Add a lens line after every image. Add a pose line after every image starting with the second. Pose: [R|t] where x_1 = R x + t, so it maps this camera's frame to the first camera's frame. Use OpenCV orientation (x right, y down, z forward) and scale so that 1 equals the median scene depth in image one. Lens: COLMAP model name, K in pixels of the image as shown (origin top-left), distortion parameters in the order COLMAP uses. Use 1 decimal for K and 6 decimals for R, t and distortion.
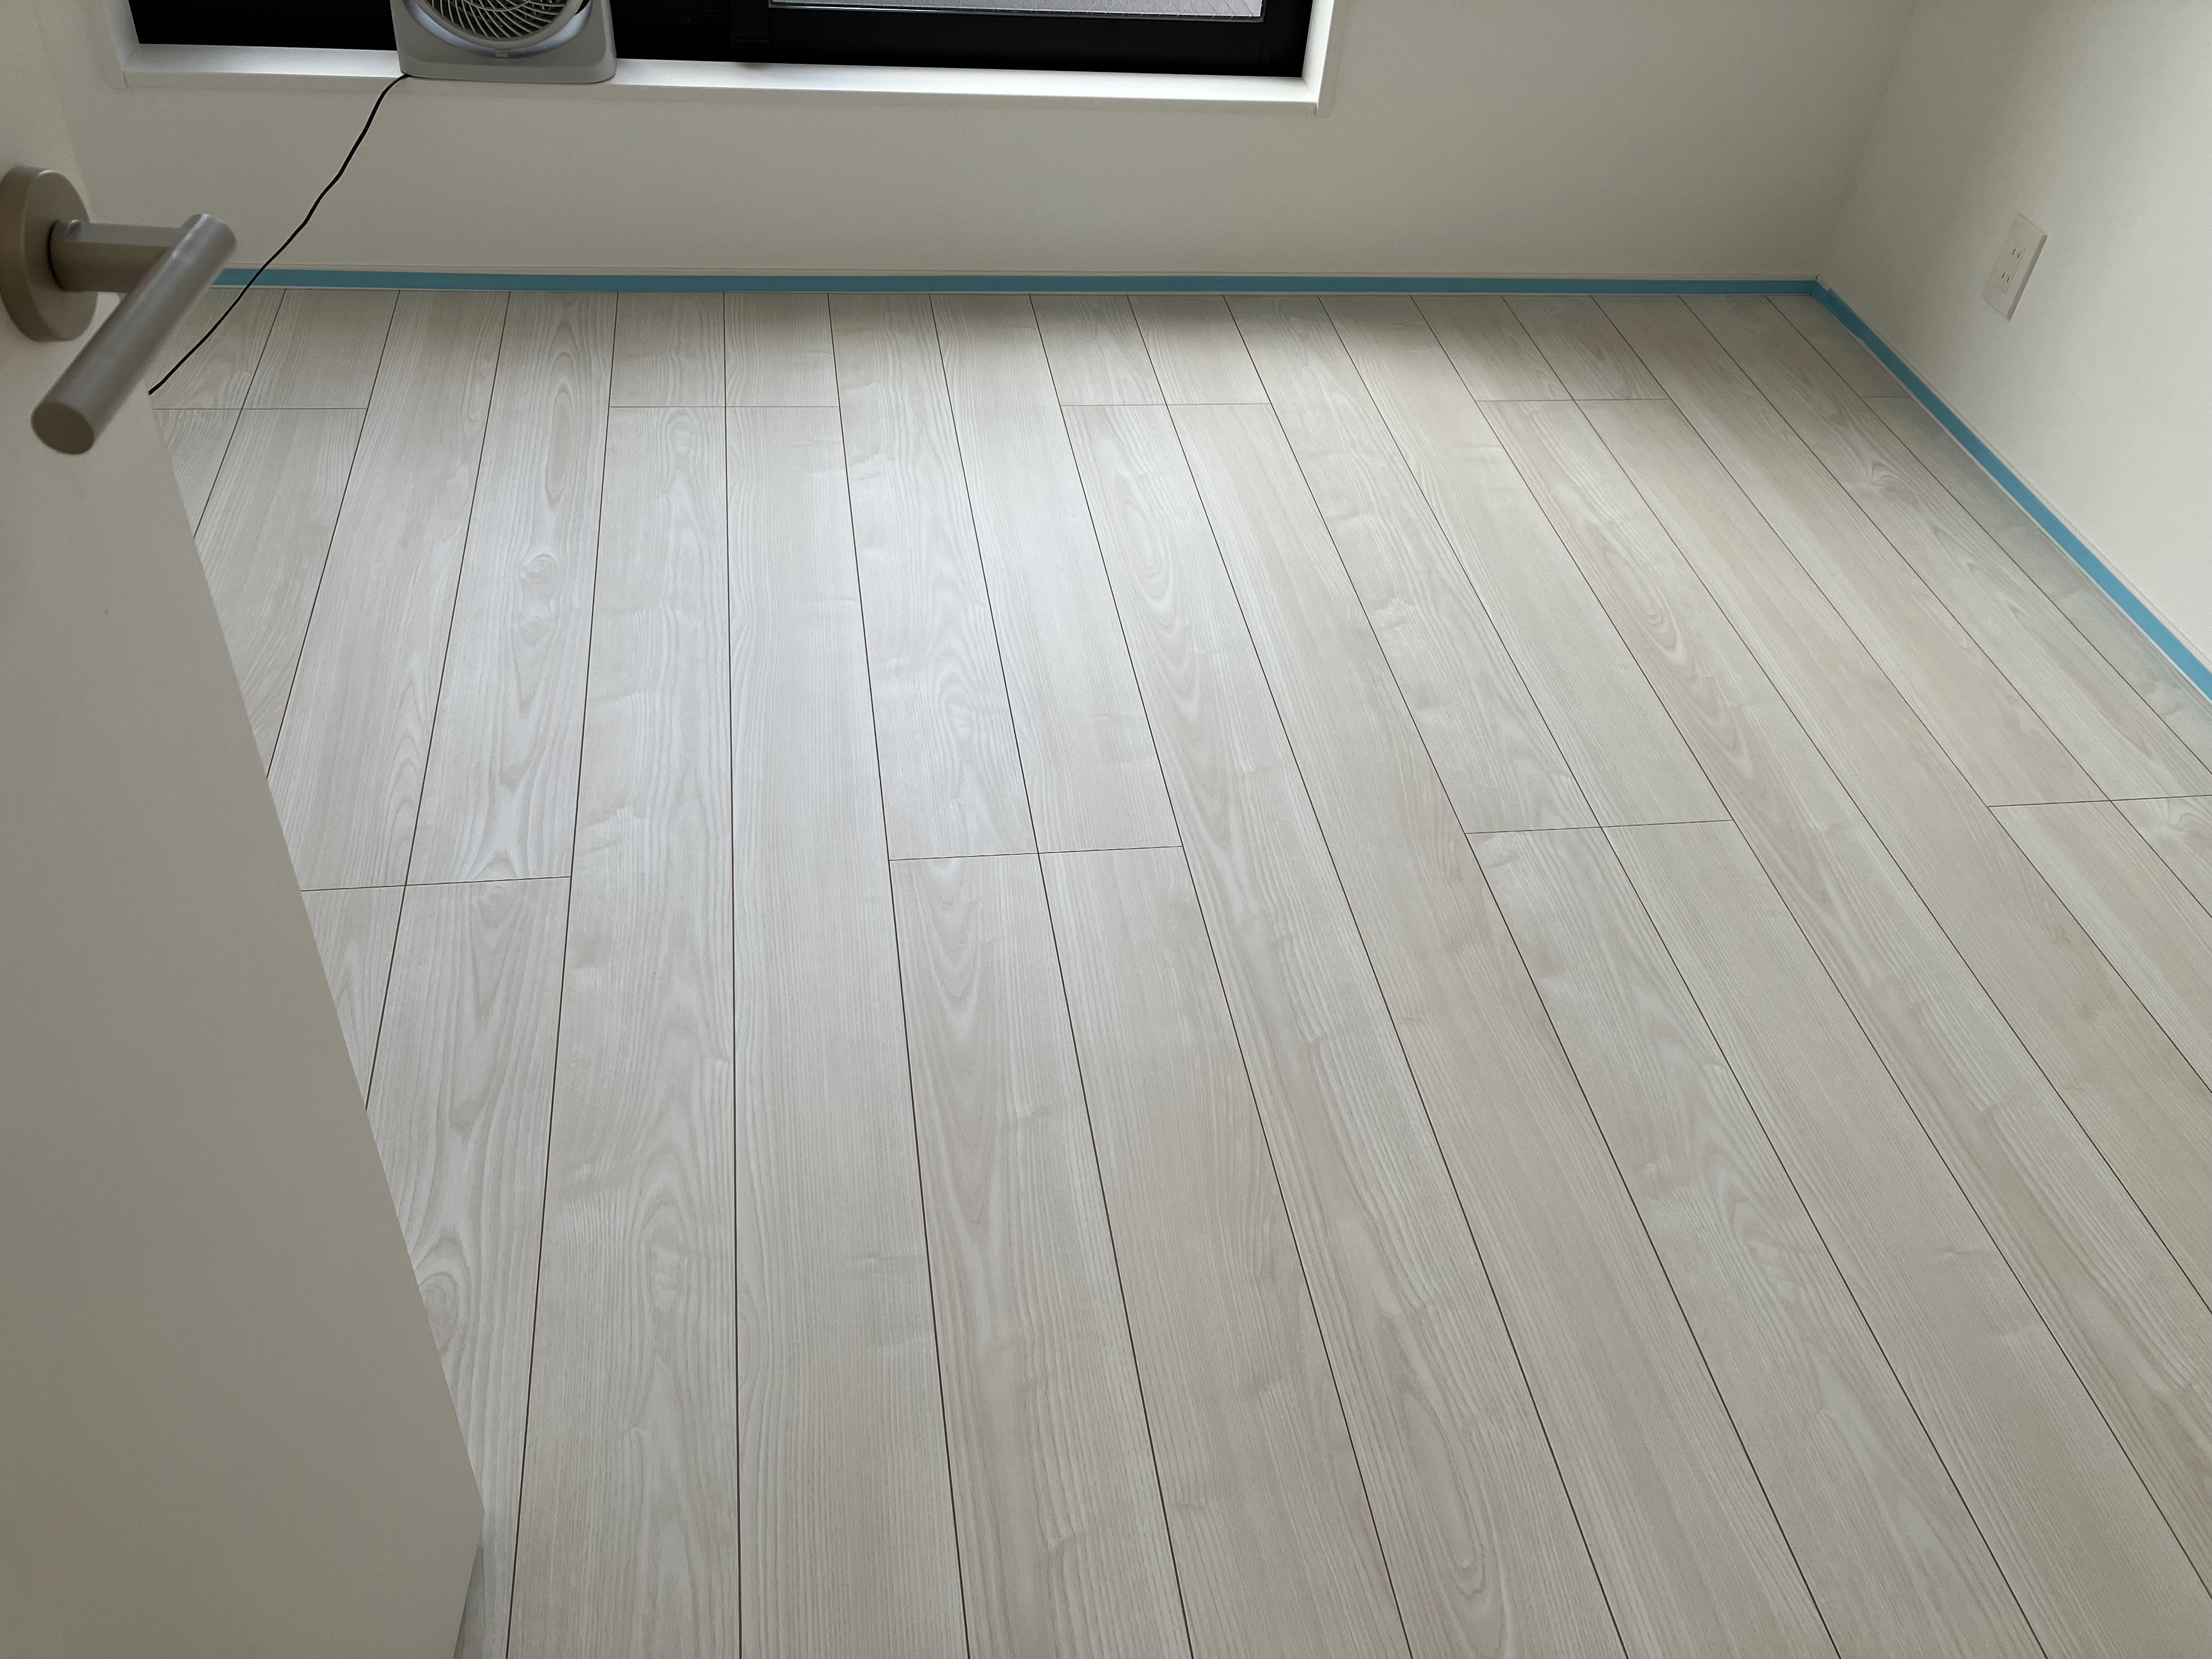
lens RADIAL K [[1786.4, 0, 1131.5], [0, 1786.4, 826.8], [0, 0, 1]] dist [0.051875, -0.075798]
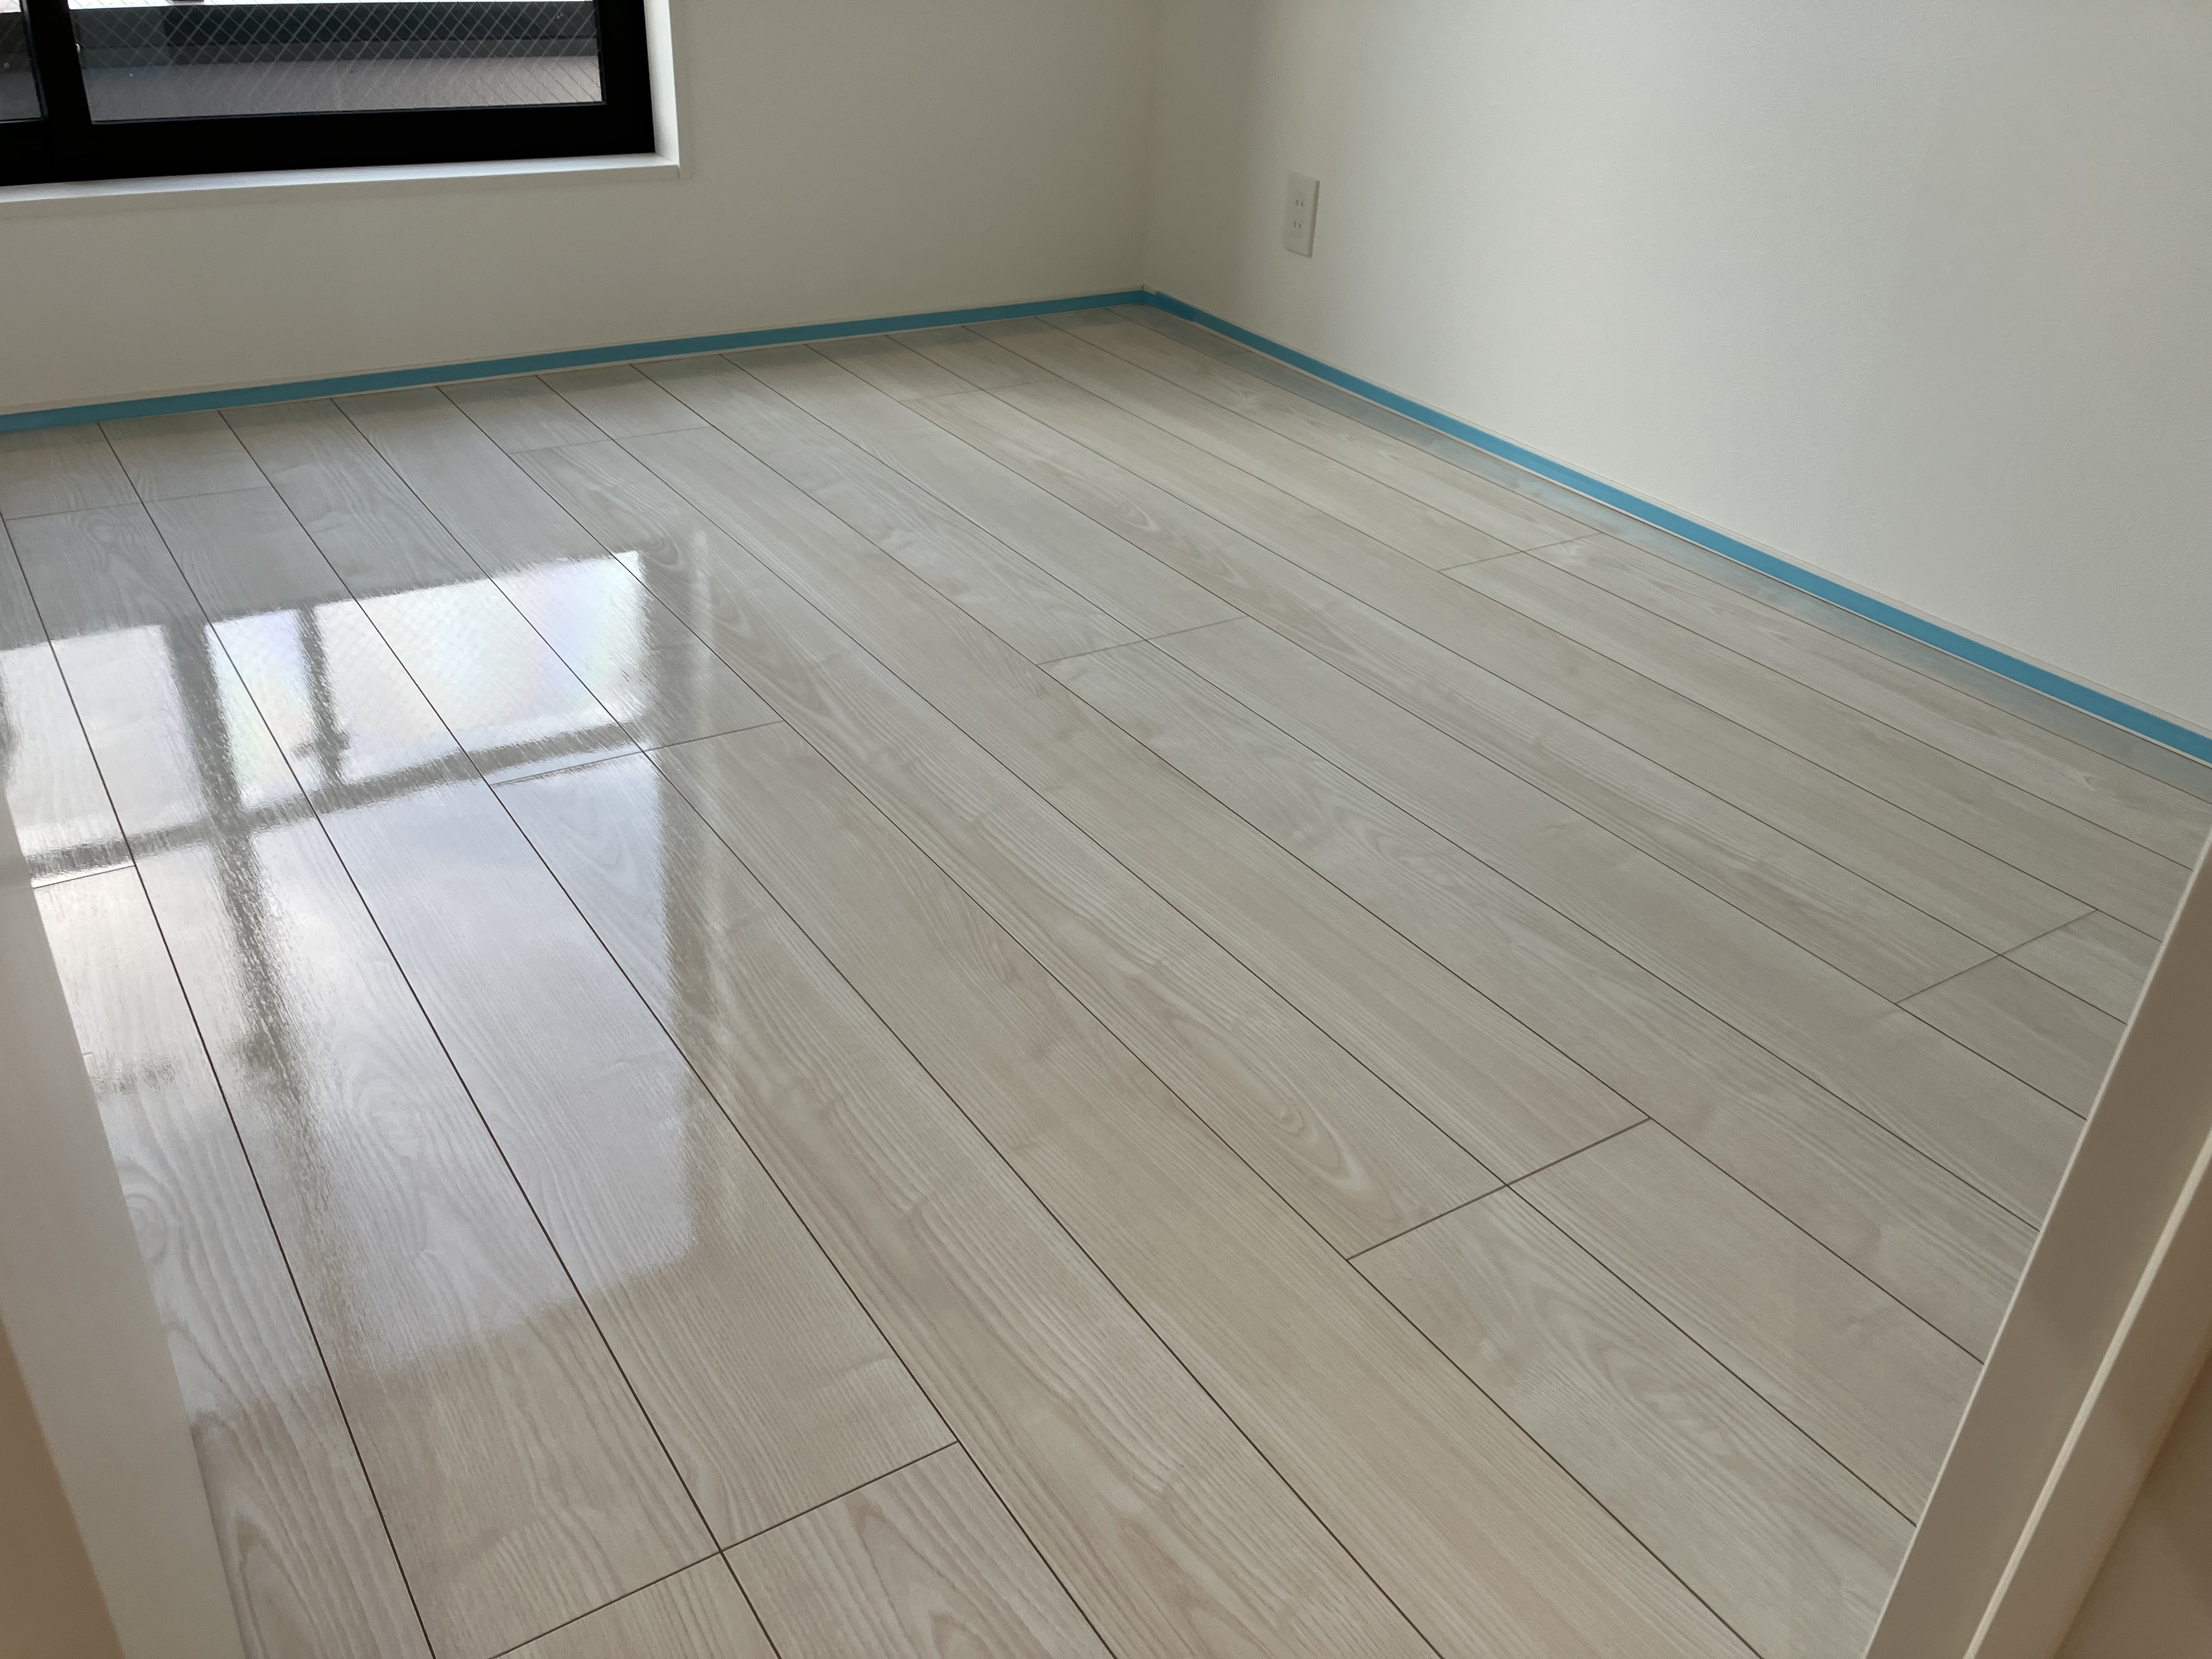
lens RADIAL K [[1786.4, 0, 1131.5], [0, 1786.4, 826.8], [0, 0, 1]] dist [0.051875, -0.075798]
pose [[0.911252, -0.238778, 0.335566, -0.134647], [0.292022, 0.949152, -0.117619, 0.225499], [-0.290418, 0.205173, 0.934645, 0.006980]]
